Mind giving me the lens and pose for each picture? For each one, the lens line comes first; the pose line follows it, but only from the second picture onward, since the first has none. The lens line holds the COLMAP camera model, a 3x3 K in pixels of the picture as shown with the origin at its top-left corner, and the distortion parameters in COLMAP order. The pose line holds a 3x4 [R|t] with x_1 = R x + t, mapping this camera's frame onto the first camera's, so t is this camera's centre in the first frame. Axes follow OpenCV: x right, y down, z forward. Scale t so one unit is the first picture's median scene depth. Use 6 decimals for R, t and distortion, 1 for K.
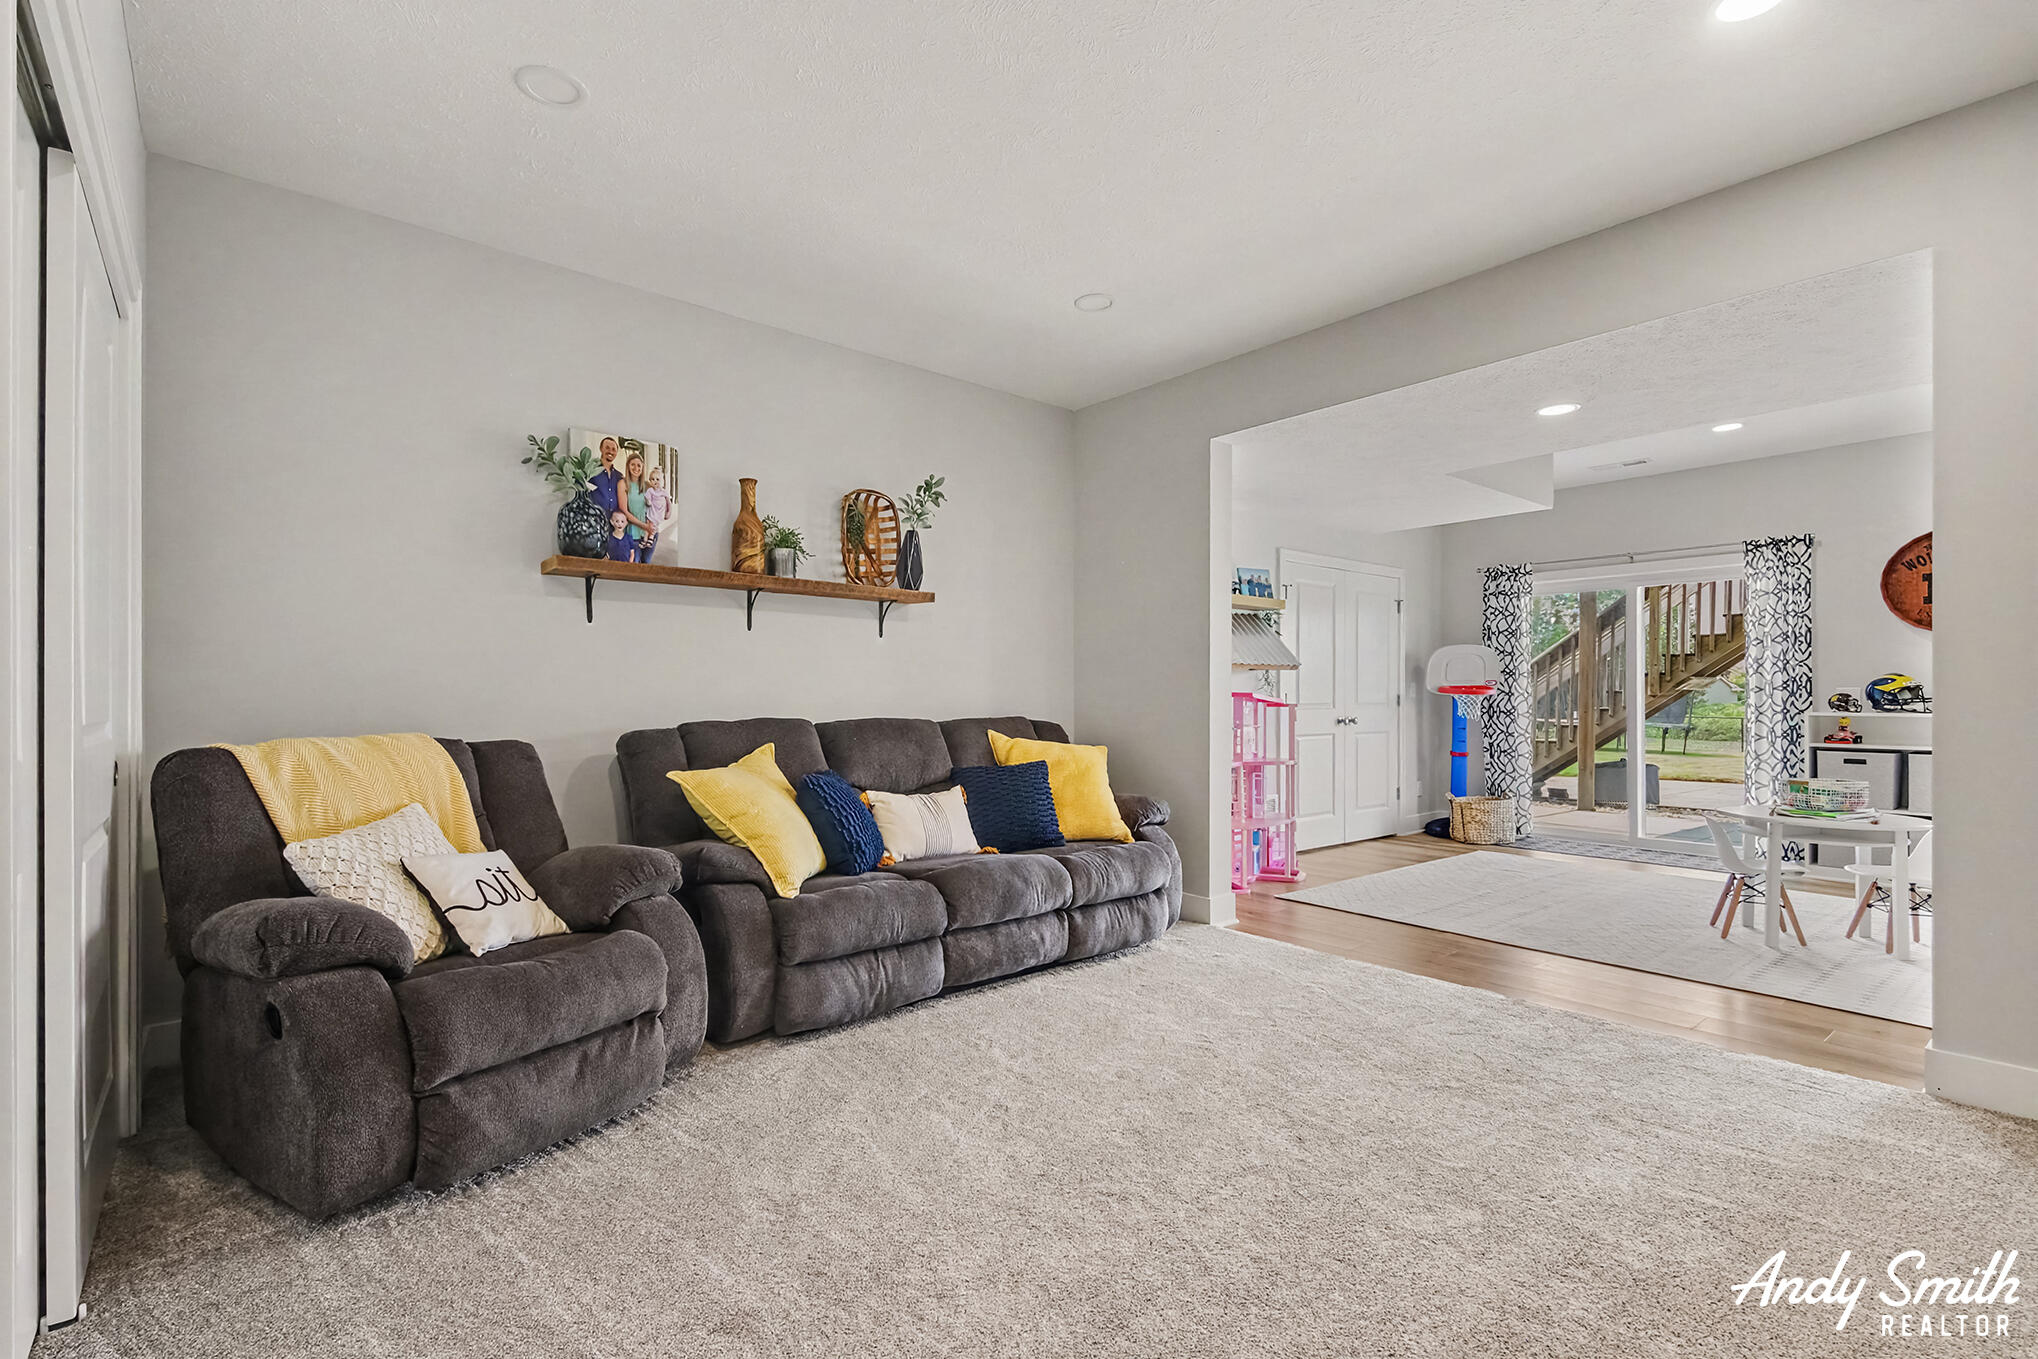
lens RADIAL K [[907.6, 0, 1019.0], [0, 907.6, 679.5], [0, 0, 1]] dist [0.000789, -0.015216]
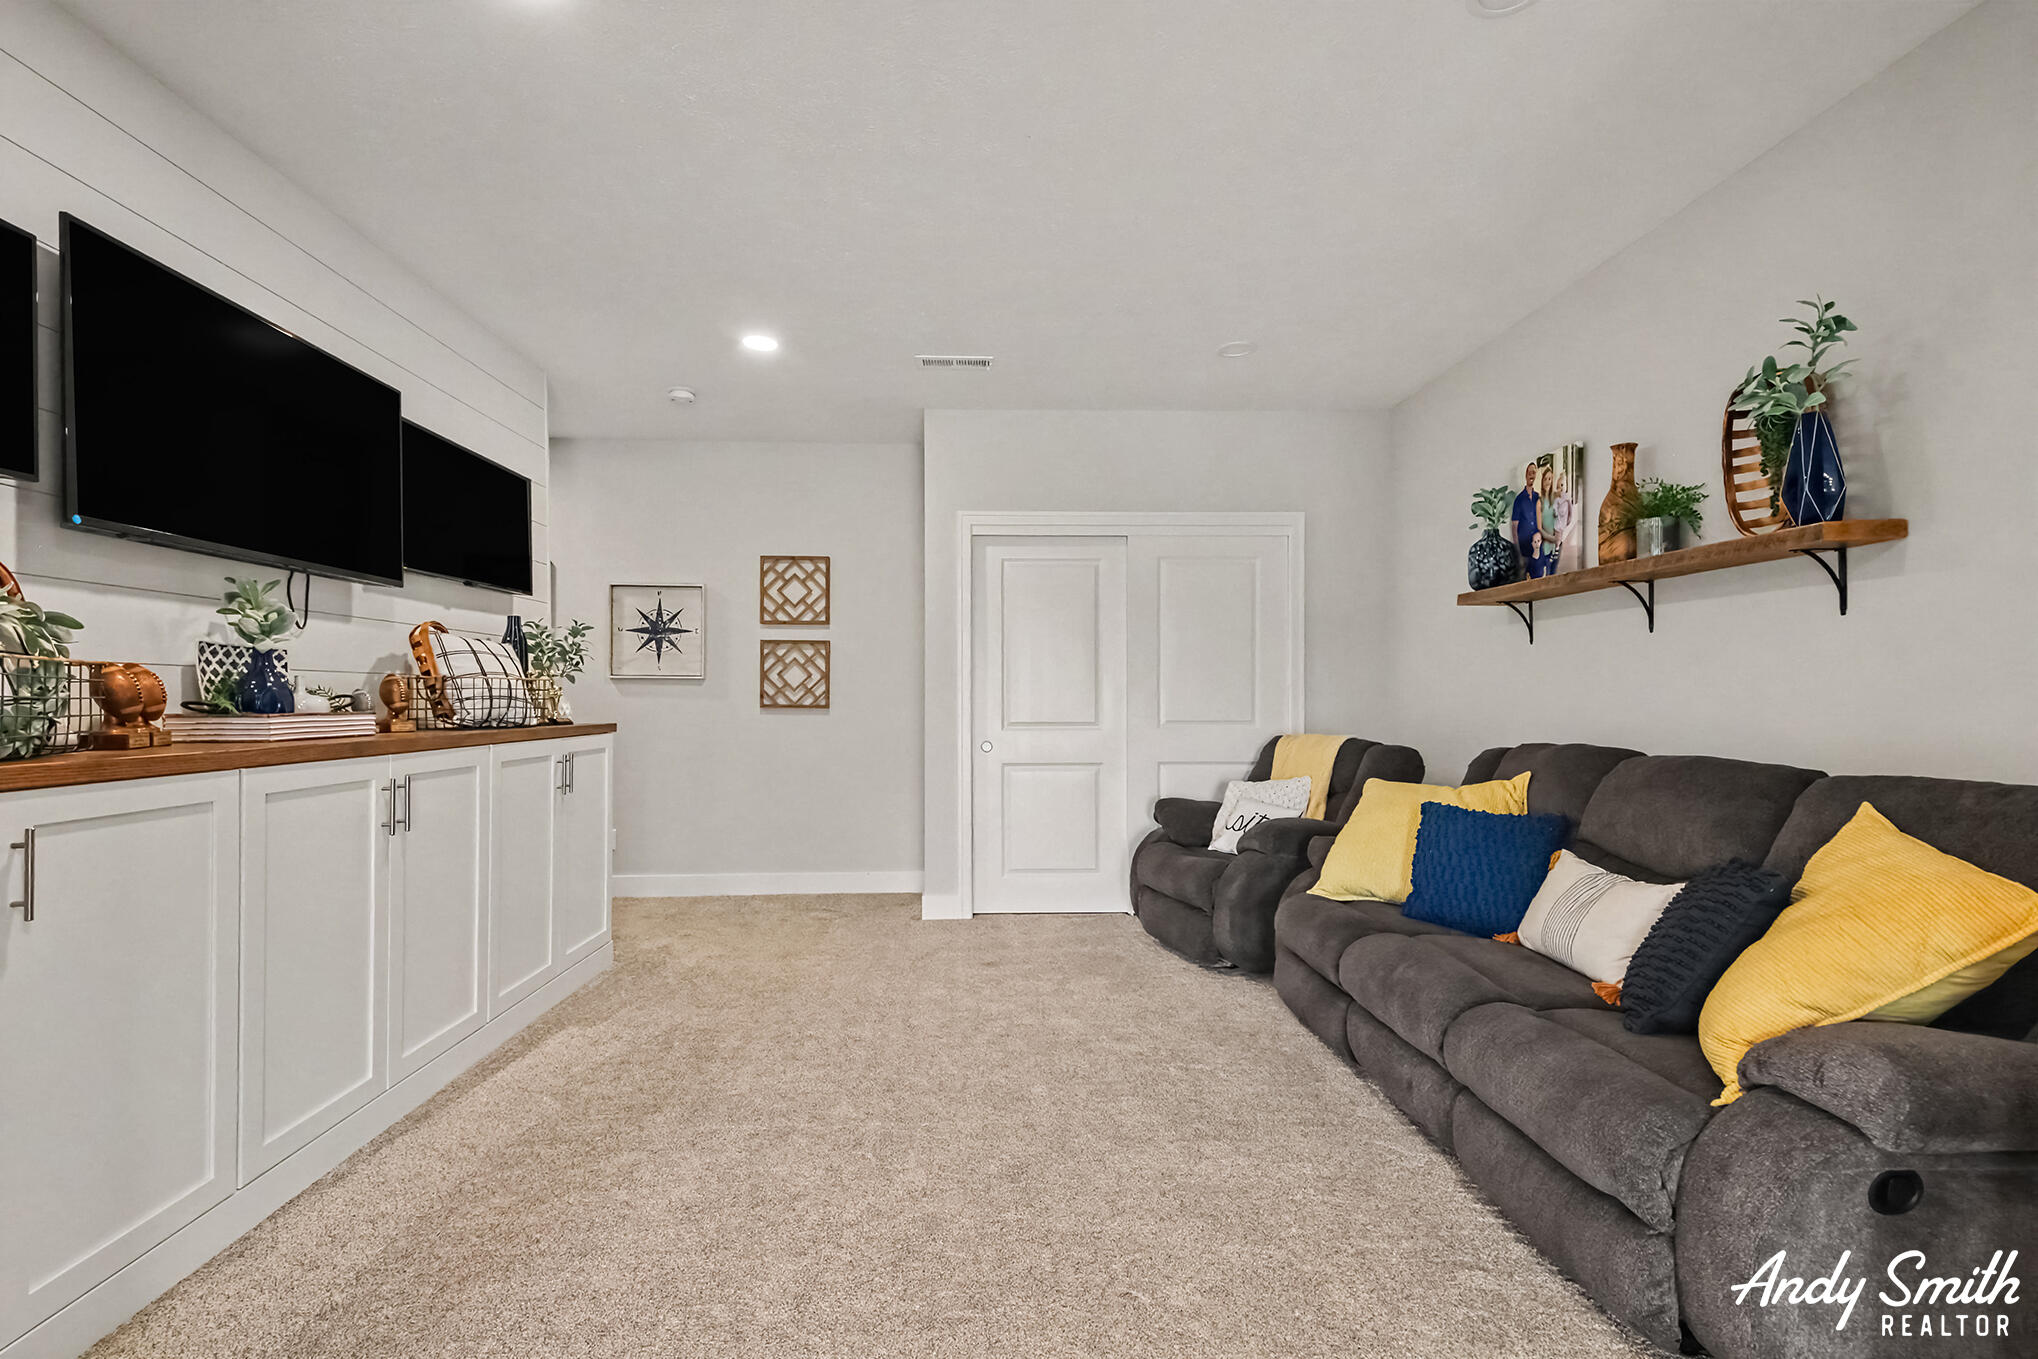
lens RADIAL K [[856.6, 0, 1019.0], [0, 856.6, 679.5], [0, 0, 1]] dist [-0.000123, -0.000010]
pose [[-0.616229, -0.019331, -0.787330, 0.655497], [0.004065, 0.999607, -0.027724, 0.003484], [0.787557, -0.020284, -0.615908, 1.116479]]
